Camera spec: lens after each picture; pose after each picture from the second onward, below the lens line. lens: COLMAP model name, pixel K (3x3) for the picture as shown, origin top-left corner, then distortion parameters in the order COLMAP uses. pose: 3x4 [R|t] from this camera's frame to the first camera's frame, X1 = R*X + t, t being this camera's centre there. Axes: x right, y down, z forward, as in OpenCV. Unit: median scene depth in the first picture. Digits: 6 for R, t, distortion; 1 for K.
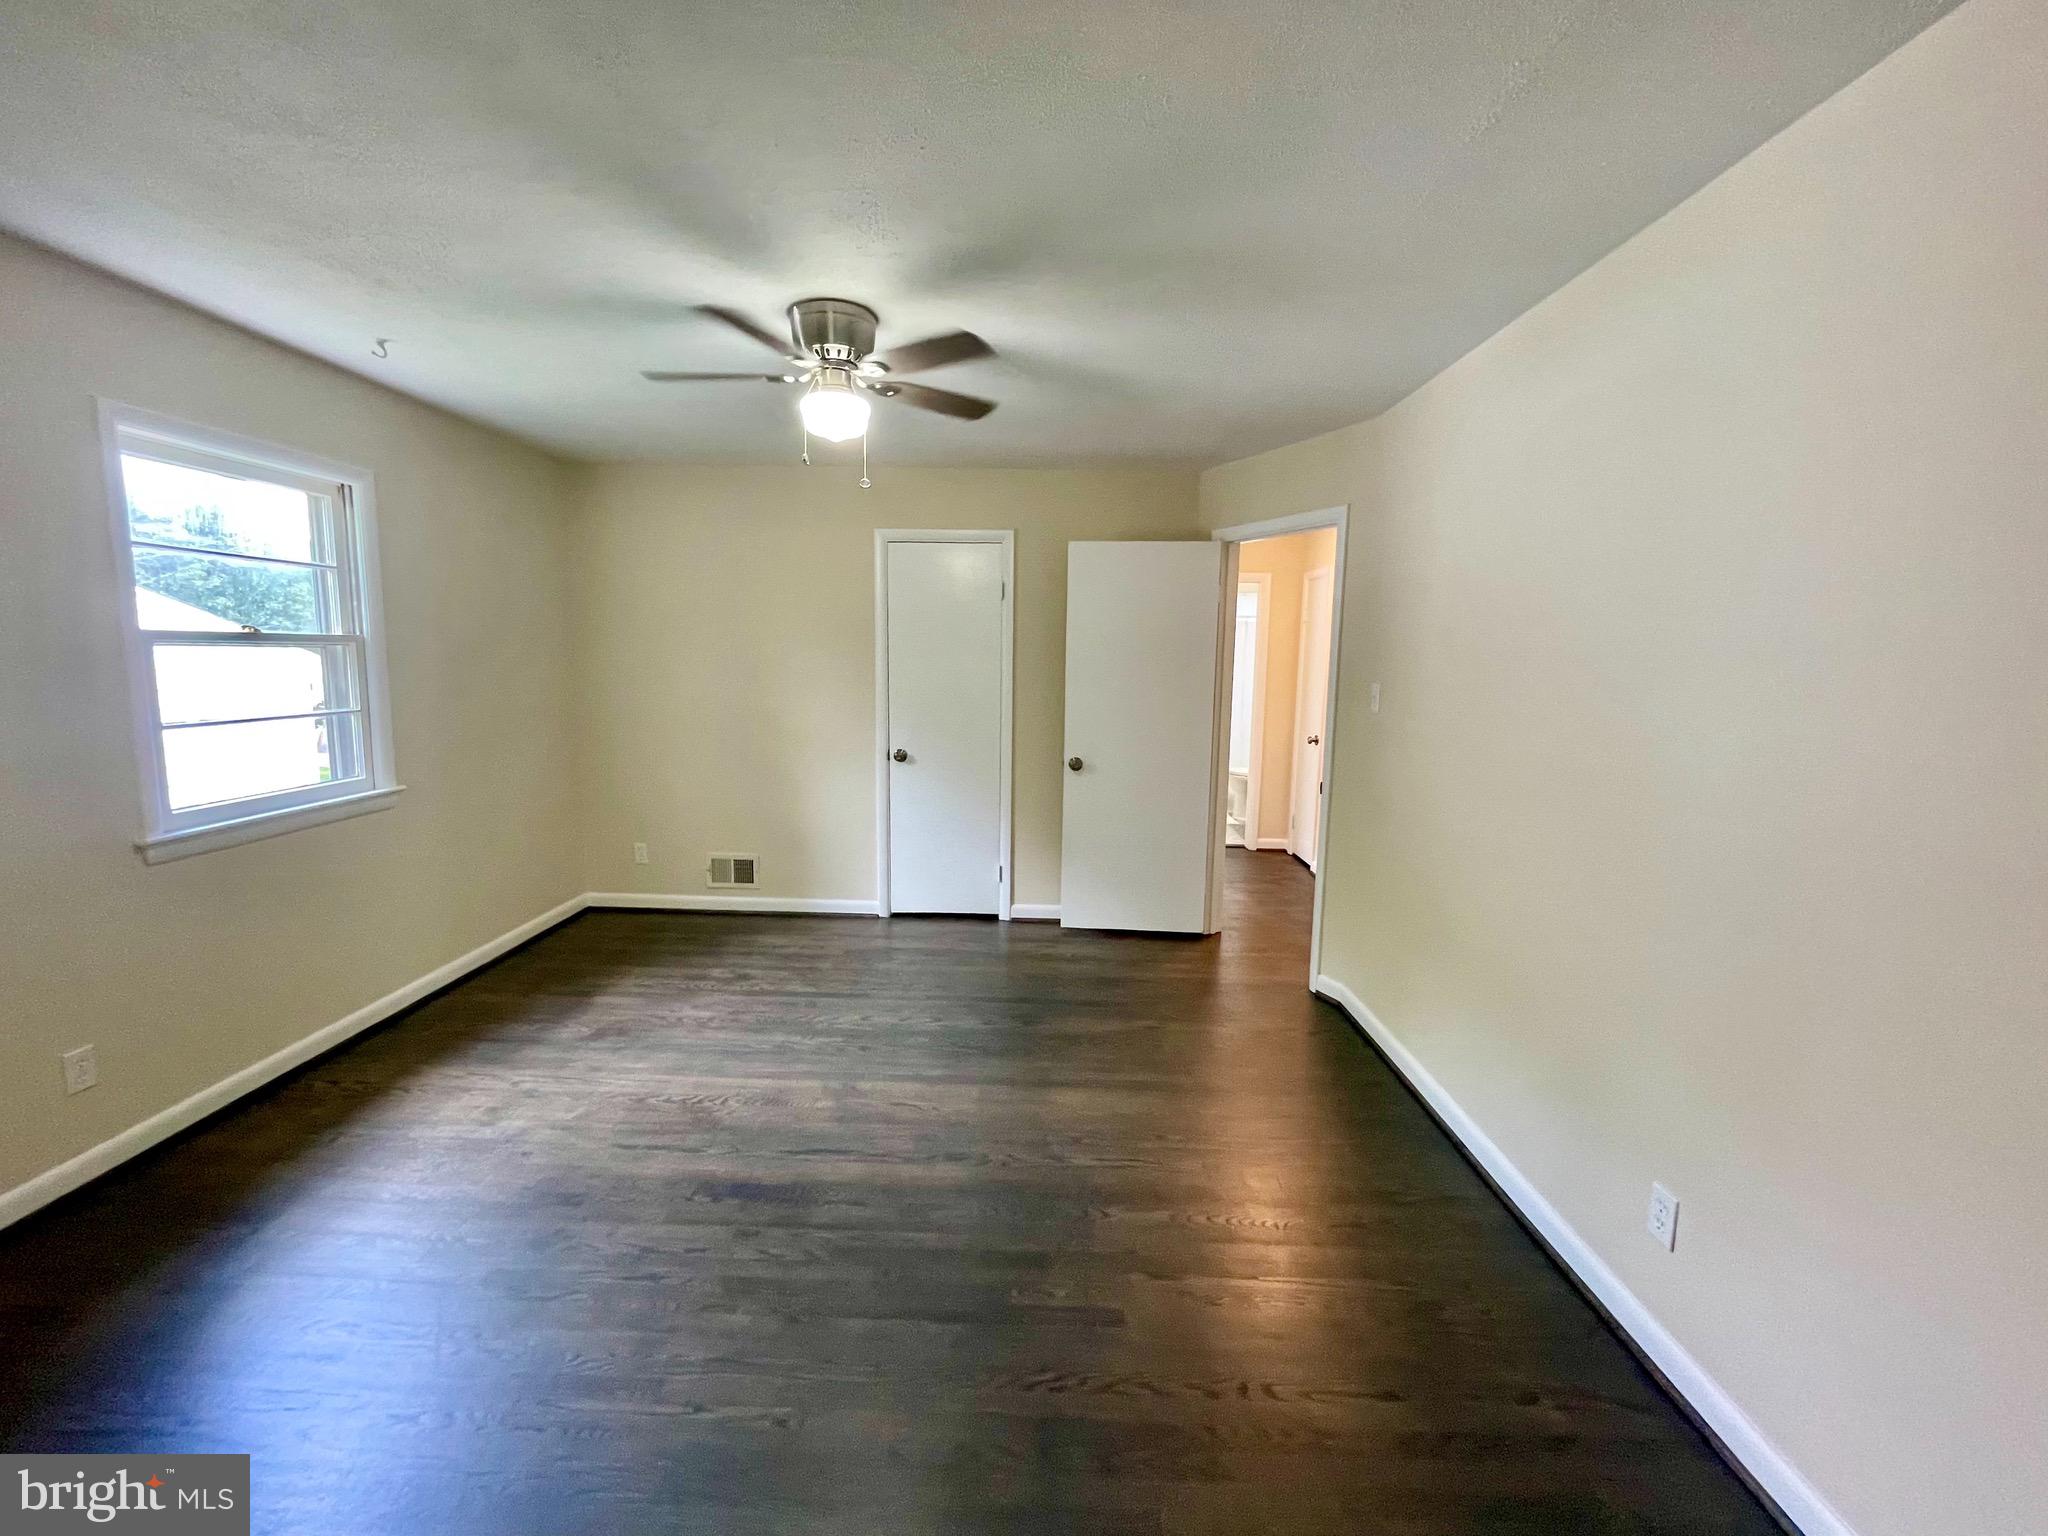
lens RADIAL K [[830.9, 0, 1024.0], [0, 830.9, 768.0], [0, 0, 1]] dist [0.000754, -0.000012]
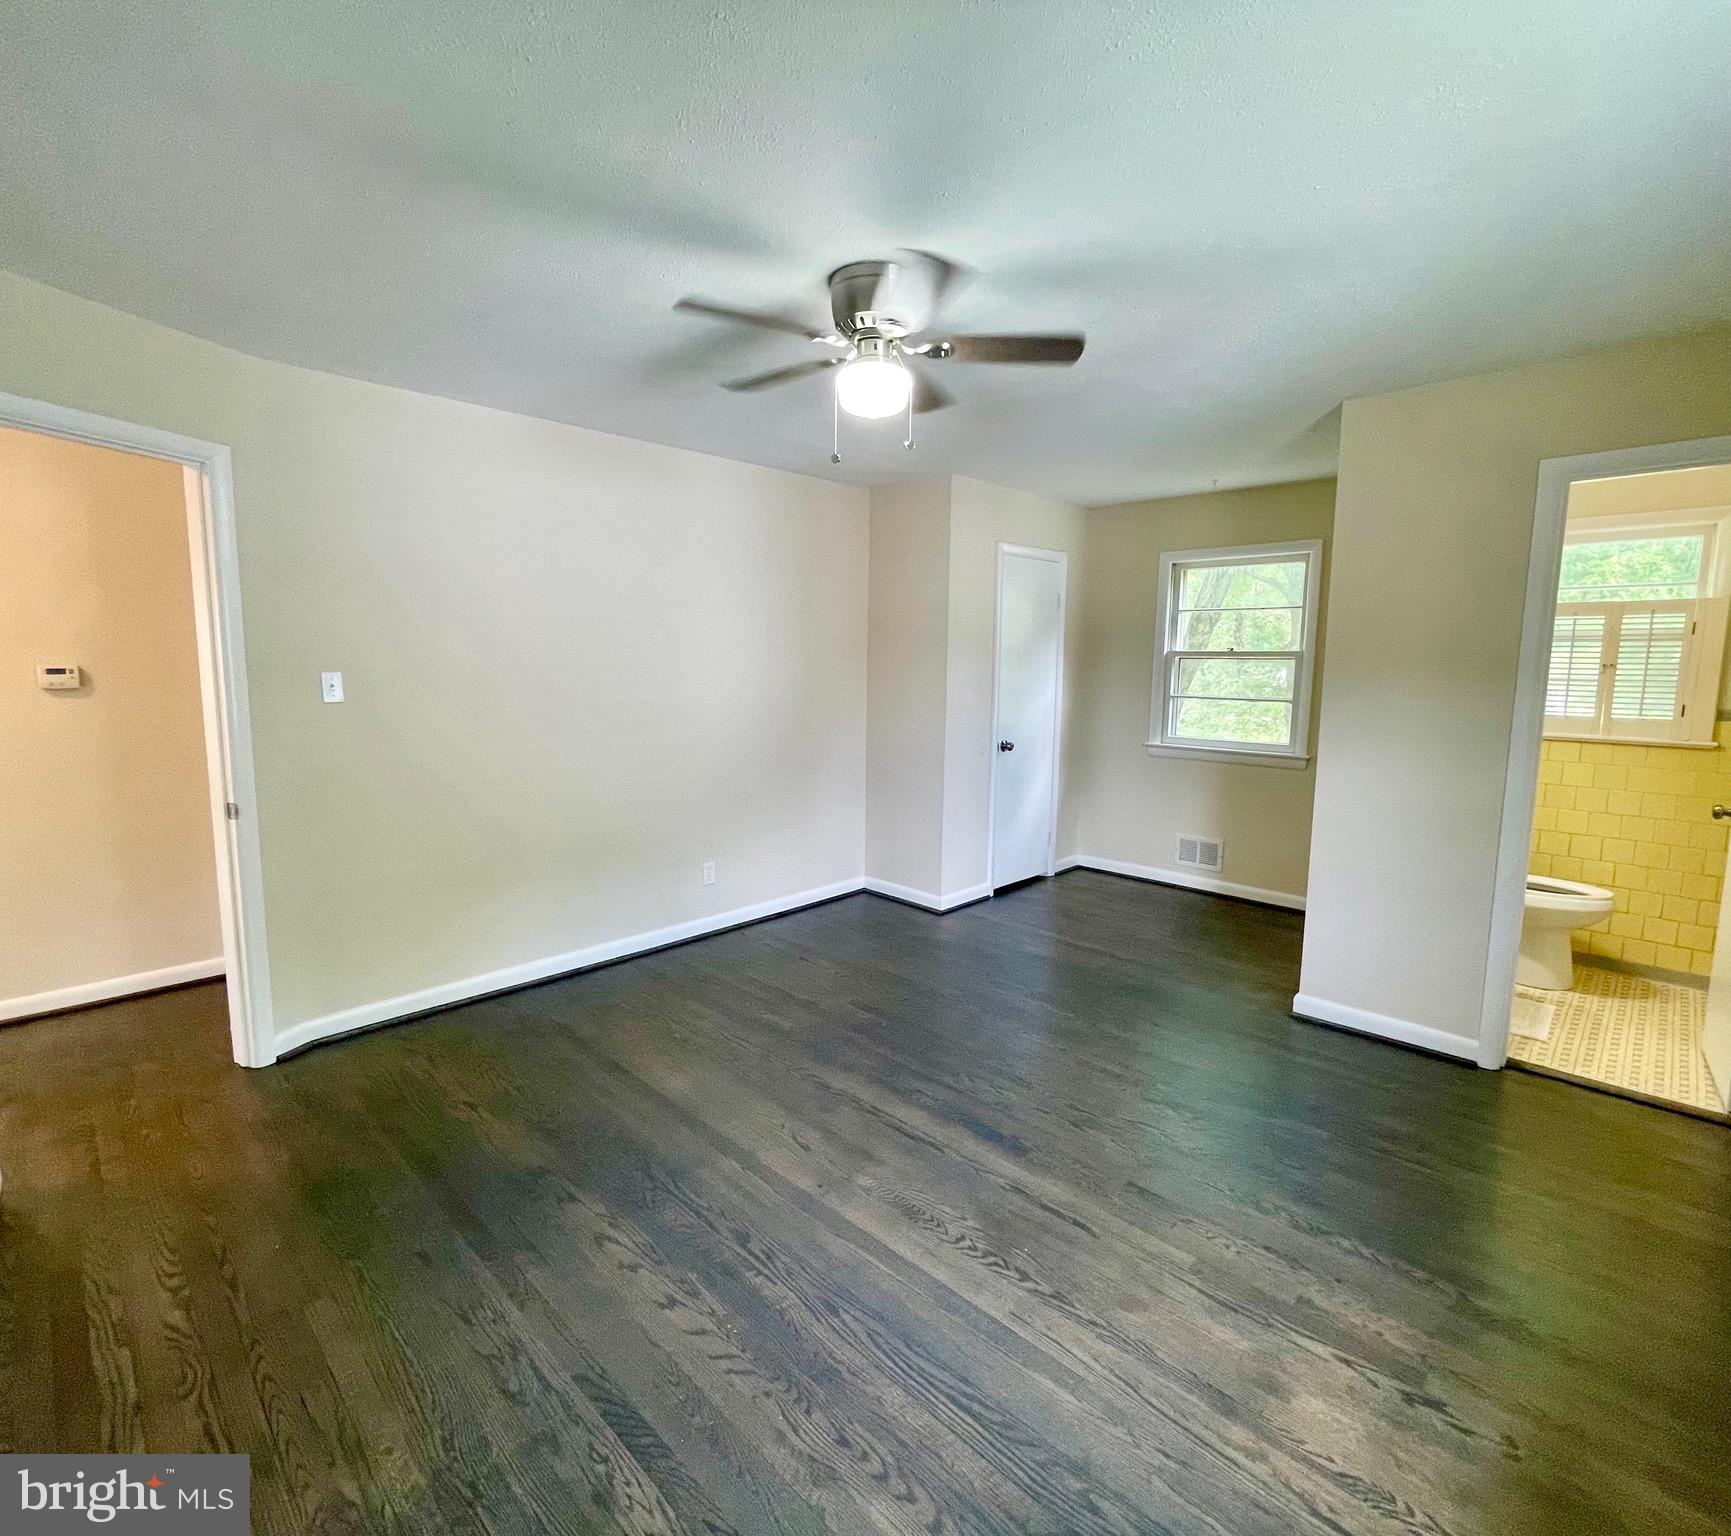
lens RADIAL K [[832.8, 0, 865.5], [0, 832.8, 768.0], [0, 0, 1]] dist [0.002092, 0.000627]
pose [[-0.729770, -0.113975, 0.674125, -0.721075], [0.074258, 0.966960, 0.243873, -0.195873], [-0.679648, 0.228031, -0.697195, 1.413096]]
